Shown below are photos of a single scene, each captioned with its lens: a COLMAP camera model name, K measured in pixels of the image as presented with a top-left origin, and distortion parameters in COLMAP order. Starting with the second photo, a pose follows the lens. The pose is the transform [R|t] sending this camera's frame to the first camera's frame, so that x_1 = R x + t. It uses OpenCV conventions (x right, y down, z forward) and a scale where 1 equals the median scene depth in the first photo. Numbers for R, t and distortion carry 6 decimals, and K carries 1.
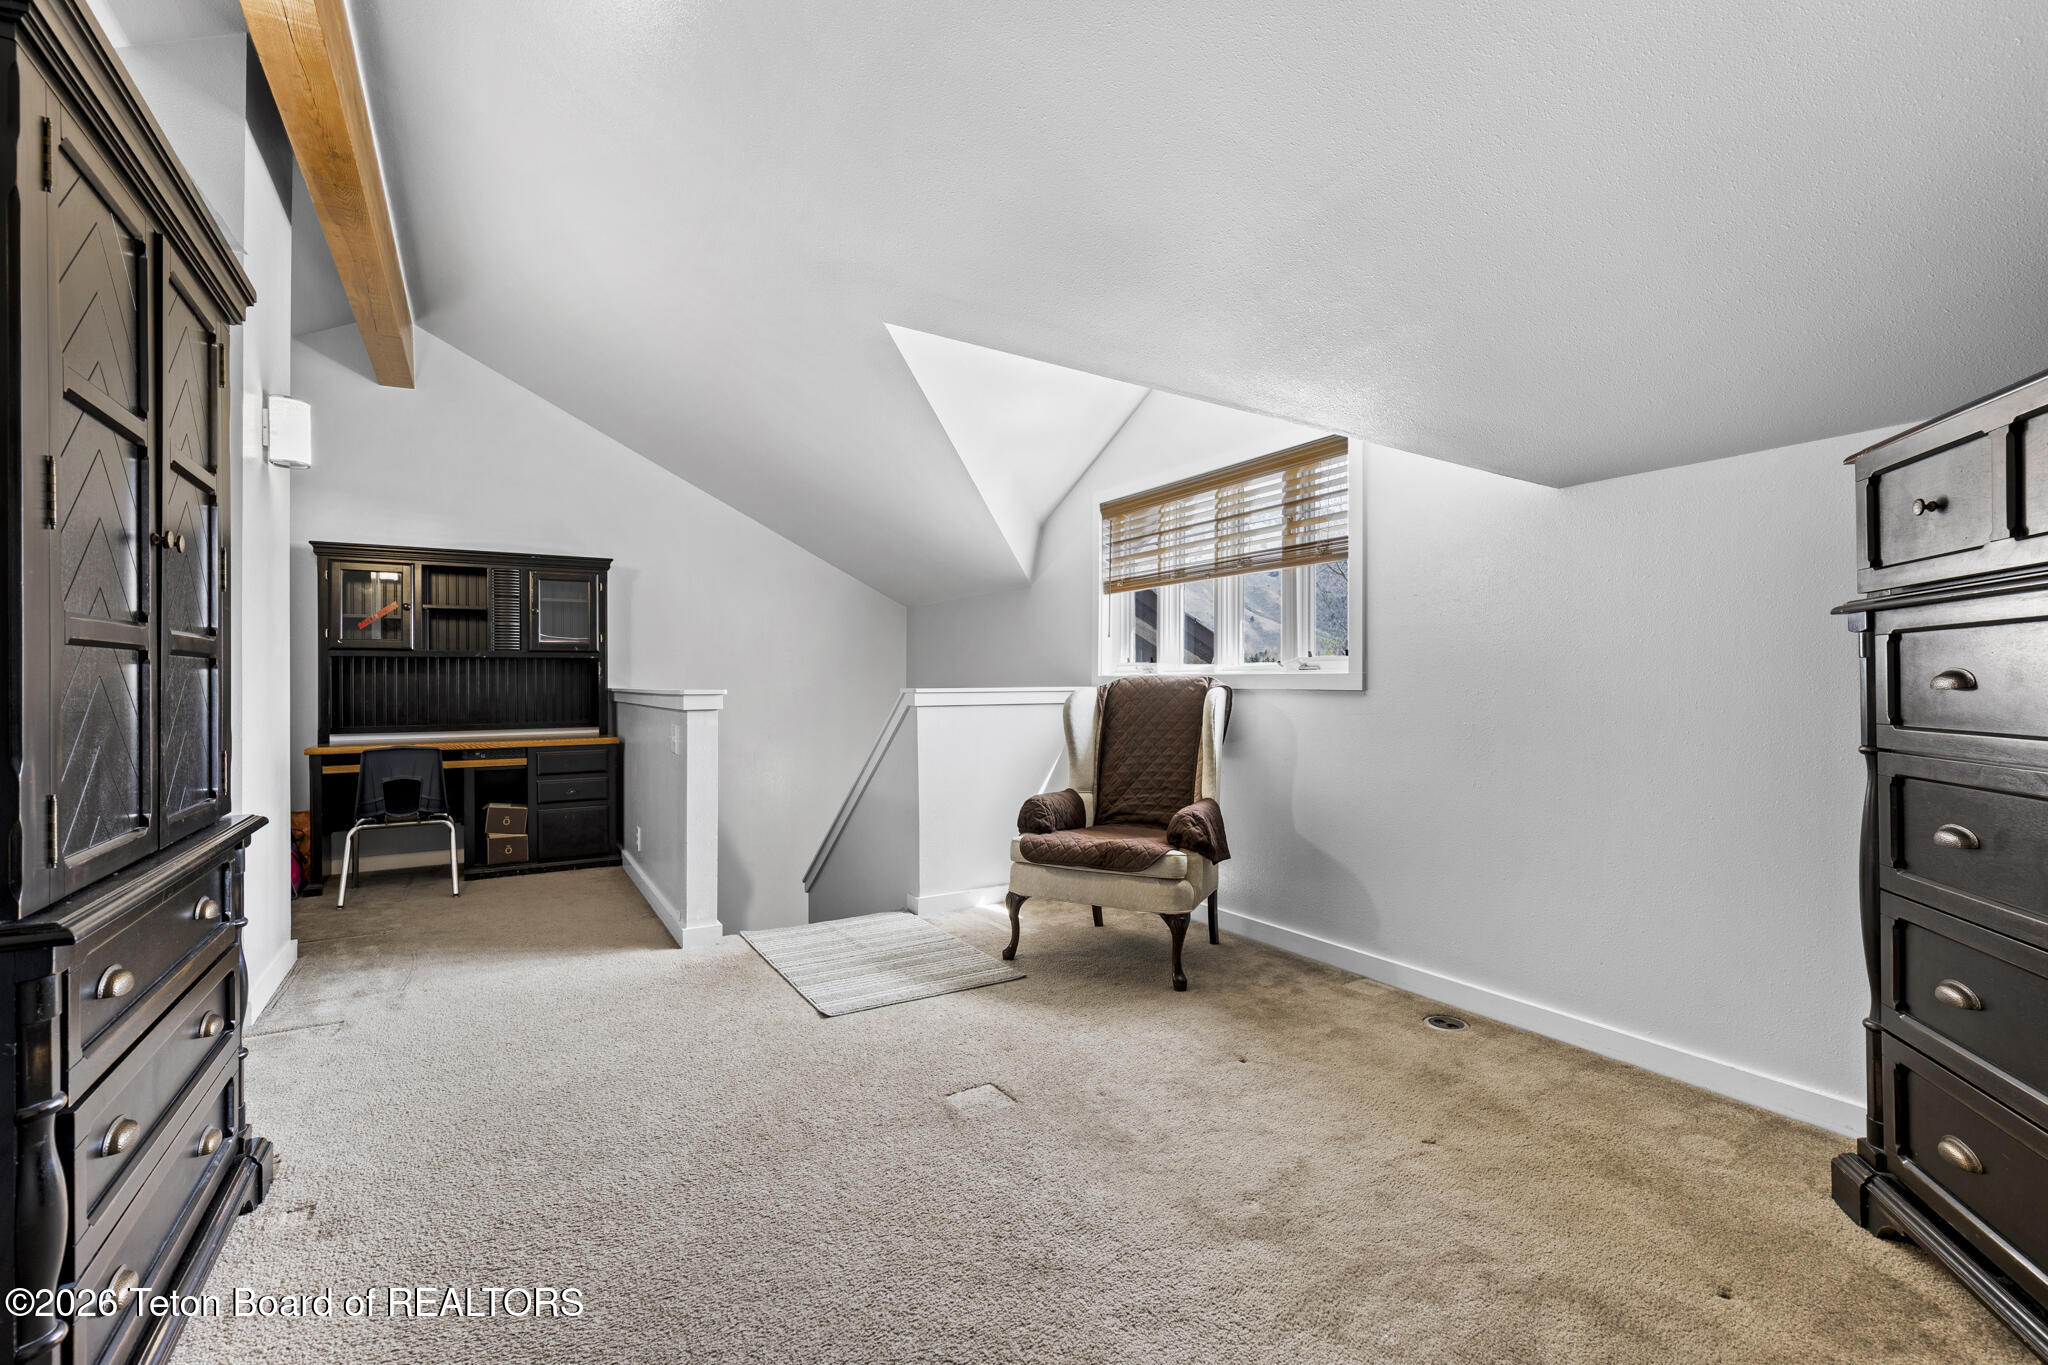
lens RADIAL K [[932.8, 0, 1030.9], [0, 932.8, 673.1], [0, 0, 1]] dist [-0.000740, -0.000127]
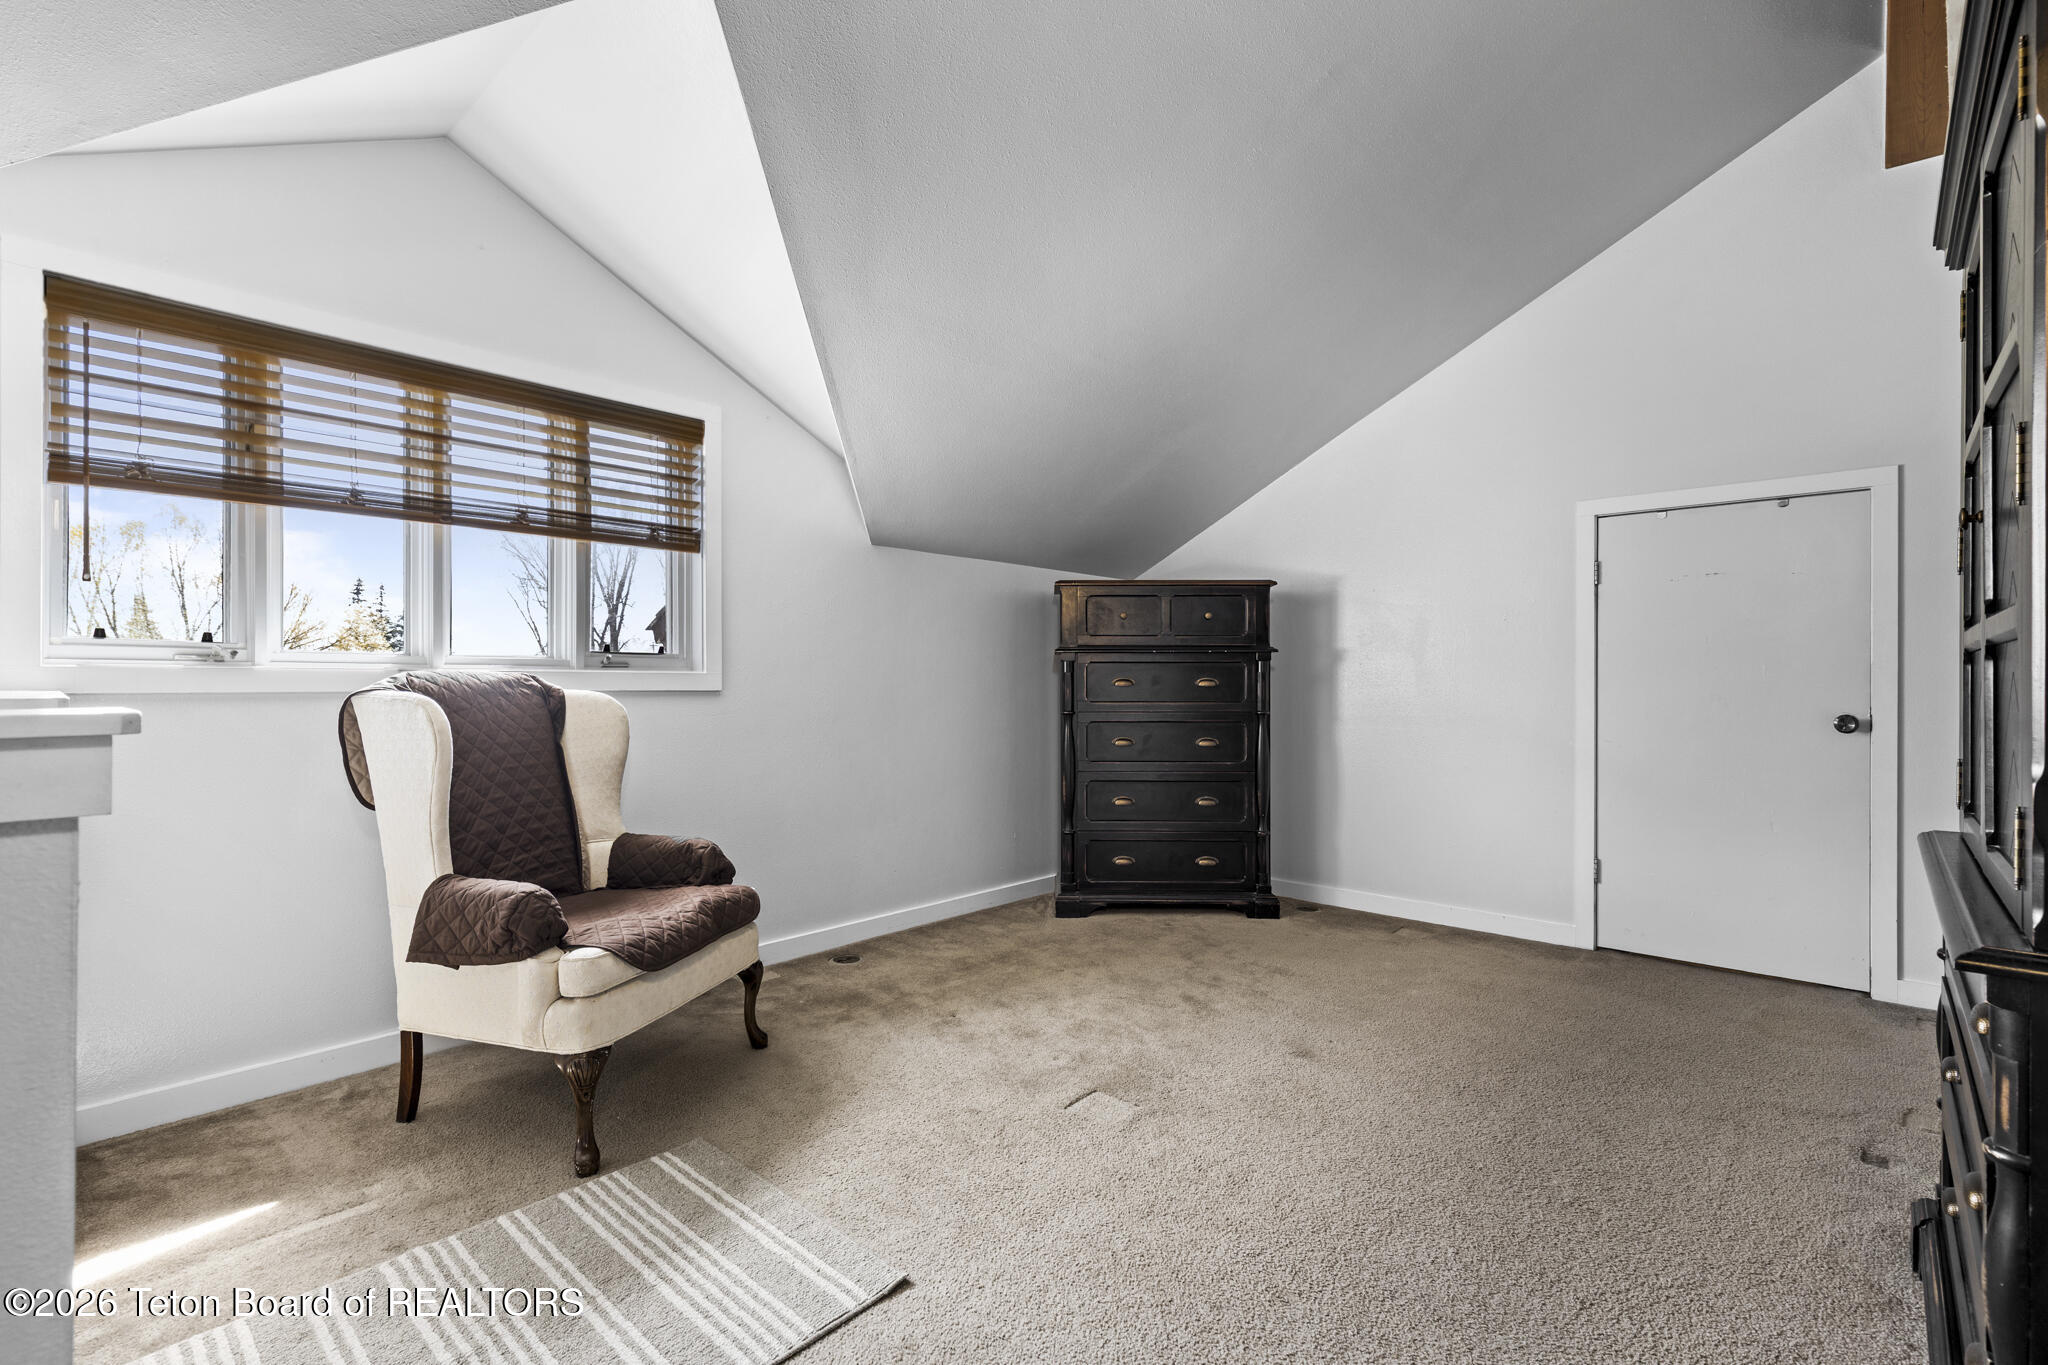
lens RADIAL K [[932.8, 0, 1029.9], [0, 932.8, 686.1], [0, 0, 1]] dist [-0.000740, -0.000127]
pose [[-0.301489, 0.006979, 0.953444, -0.760546], [0.006386, 0.999966, -0.005300, 0.023989], [-0.953448, 0.004491, -0.301523, 1.091857]]
